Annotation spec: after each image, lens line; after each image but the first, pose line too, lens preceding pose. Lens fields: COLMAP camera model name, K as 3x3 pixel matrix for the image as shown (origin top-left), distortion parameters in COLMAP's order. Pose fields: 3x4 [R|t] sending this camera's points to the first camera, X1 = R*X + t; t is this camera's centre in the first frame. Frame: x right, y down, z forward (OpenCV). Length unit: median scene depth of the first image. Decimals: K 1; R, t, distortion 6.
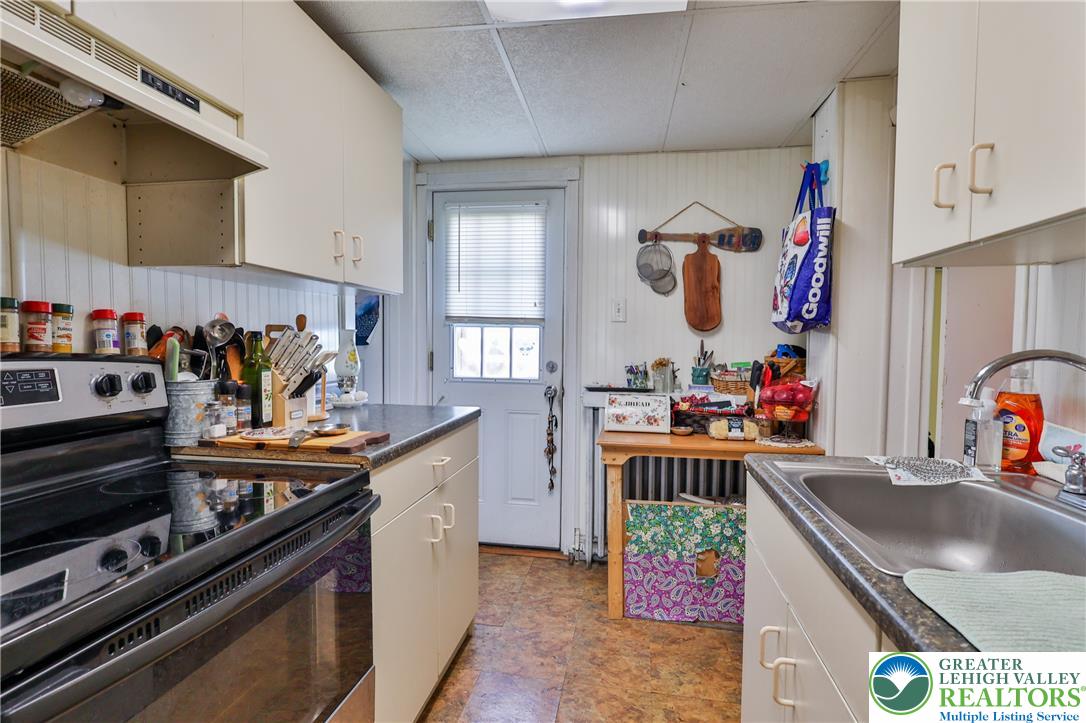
lens RADIAL K [[531.7, 0, 542.0], [0, 531.7, 361.8], [0, 0, 1]] dist [-0.001328, 0.000726]
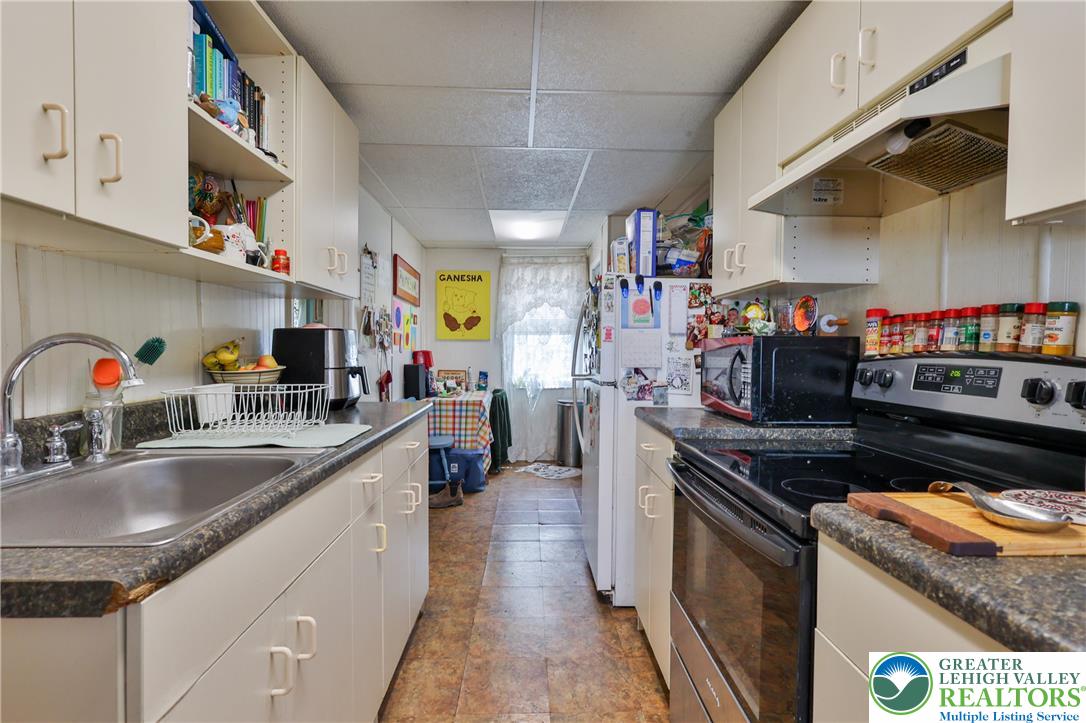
lens RADIAL K [[531.7, 0, 542.0], [0, 531.7, 361.8], [0, 0, 1]] dist [-0.001328, 0.000726]
pose [[-0.981142, -0.010052, -0.193029, 0.075538], [-0.022943, 0.997643, 0.064662, -0.020173], [0.191924, 0.067871, -0.979060, 0.814258]]
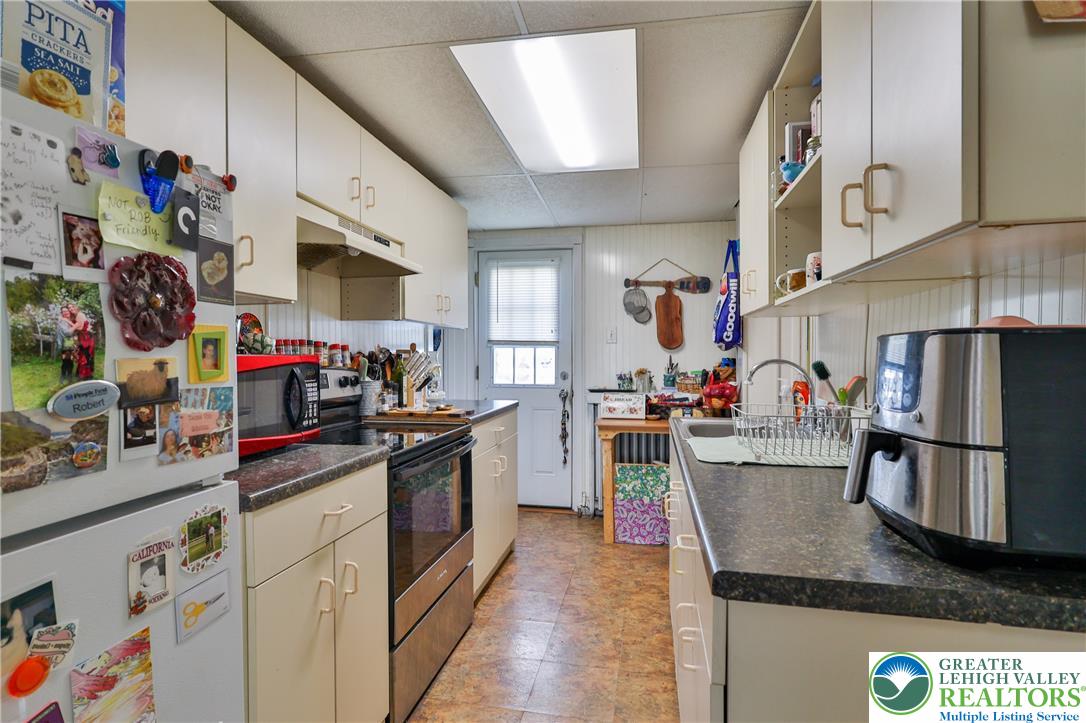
lens RADIAL K [[531.7, 0, 542.0], [0, 531.7, 361.8], [0, 0, 1]] dist [-0.001328, 0.000726]
pose [[0.999679, -0.009926, -0.023319, -0.008612], [0.009245, 0.999534, -0.029101, 0.016155], [0.023597, 0.028876, 0.999304, -0.479954]]
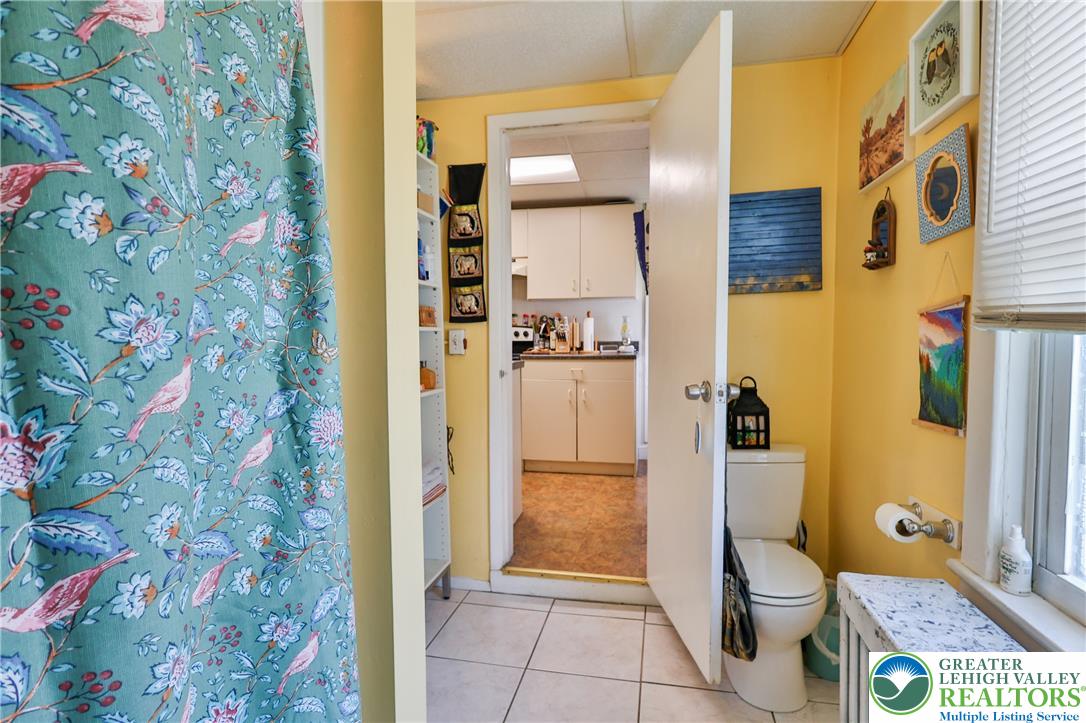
lens RADIAL K [[531.7, 0, 542.0], [0, 531.7, 361.8], [0, 0, 1]] dist [-0.001328, 0.000726]
pose [[-0.038850, 0.038229, -0.998514, 1.544679], [-0.037408, 0.998512, 0.039685, 0.043547], [0.998545, 0.038895, -0.037362, 0.649969]]
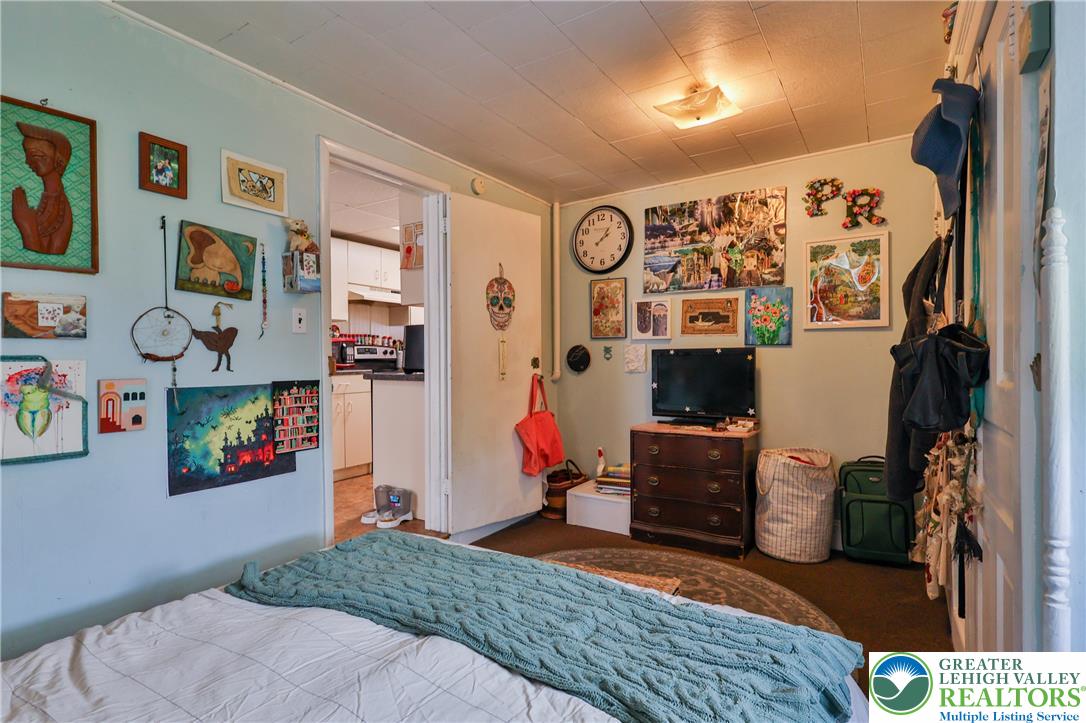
lens RADIAL K [[531.7, 0, 542.0], [0, 531.7, 361.8], [0, 0, 1]] dist [-0.001328, 0.000726]
pose [[0.915023, -0.006860, -0.403342, 1.145199], [-0.003805, 0.999664, -0.025634, 0.118622], [0.403383, 0.024991, 0.914690, -1.336422]]
